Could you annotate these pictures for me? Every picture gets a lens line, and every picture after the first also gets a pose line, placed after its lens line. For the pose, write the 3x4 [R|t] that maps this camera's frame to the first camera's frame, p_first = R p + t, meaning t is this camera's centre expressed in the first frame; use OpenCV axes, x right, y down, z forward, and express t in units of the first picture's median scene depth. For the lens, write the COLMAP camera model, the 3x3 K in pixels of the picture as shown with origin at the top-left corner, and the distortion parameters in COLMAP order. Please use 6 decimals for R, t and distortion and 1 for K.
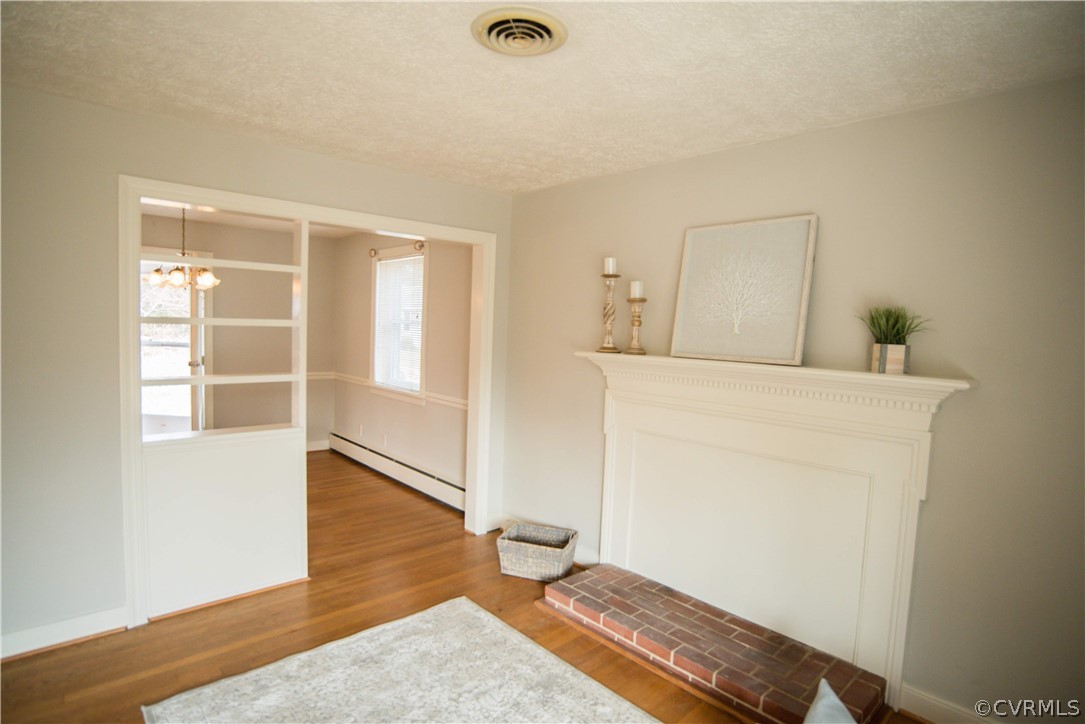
lens RADIAL K [[559.3, 0, 539.7], [0, 559.3, 360.7], [0, 0, 1]] dist [-0.056260, 0.016803]
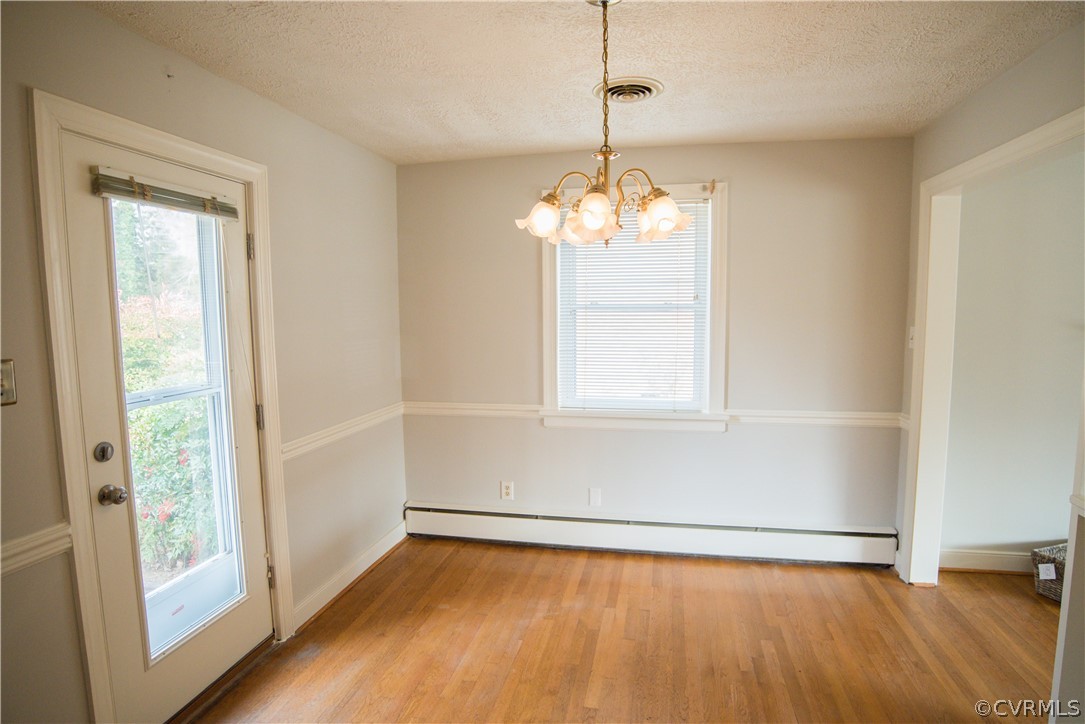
lens RADIAL K [[591.7, 0, 545.9], [0, 591.7, 365.3], [0, 0, 1]] dist [-0.042778, 0.004693]
pose [[0.809049, -0.098265, 0.579468, -0.924291], [0.072898, 0.995089, 0.066966, -0.069856], [-0.583203, -0.011936, 0.812239, 0.655700]]
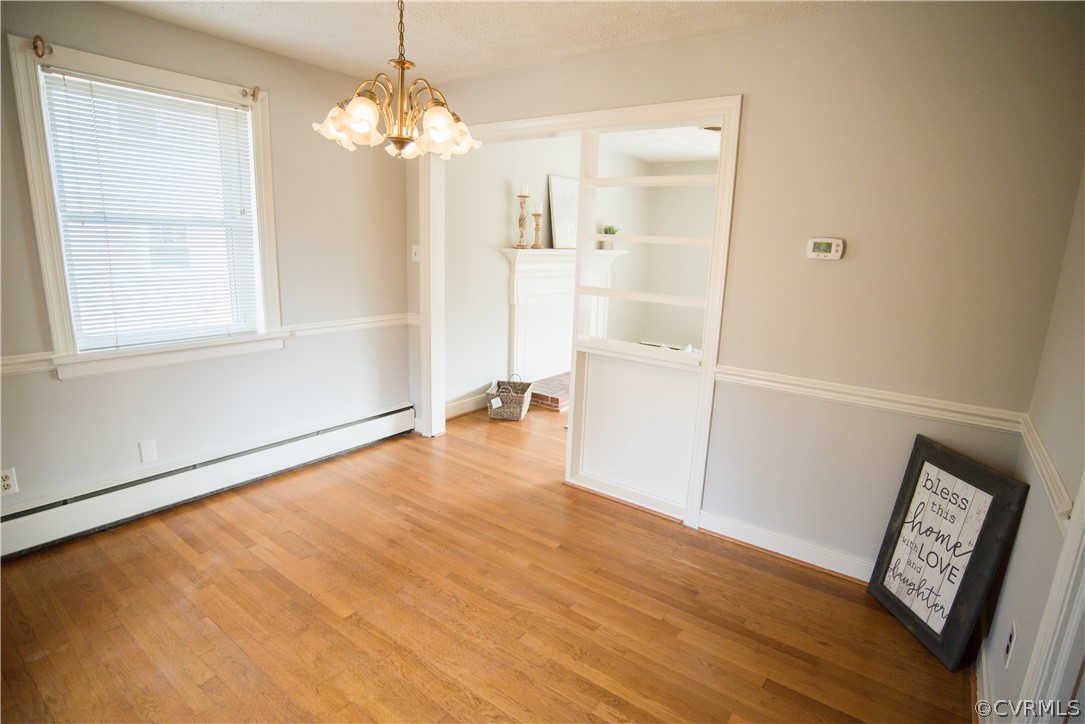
lens RADIAL K [[559.3, 0, 544.6], [0, 559.3, 360.8], [0, 0, 1]] dist [-0.056260, 0.016803]
pose [[-0.181916, -0.244667, 0.952389, -1.079451], [0.020995, 0.967363, 0.252524, -0.078218], [-0.983090, 0.065934, -0.170842, 0.951109]]
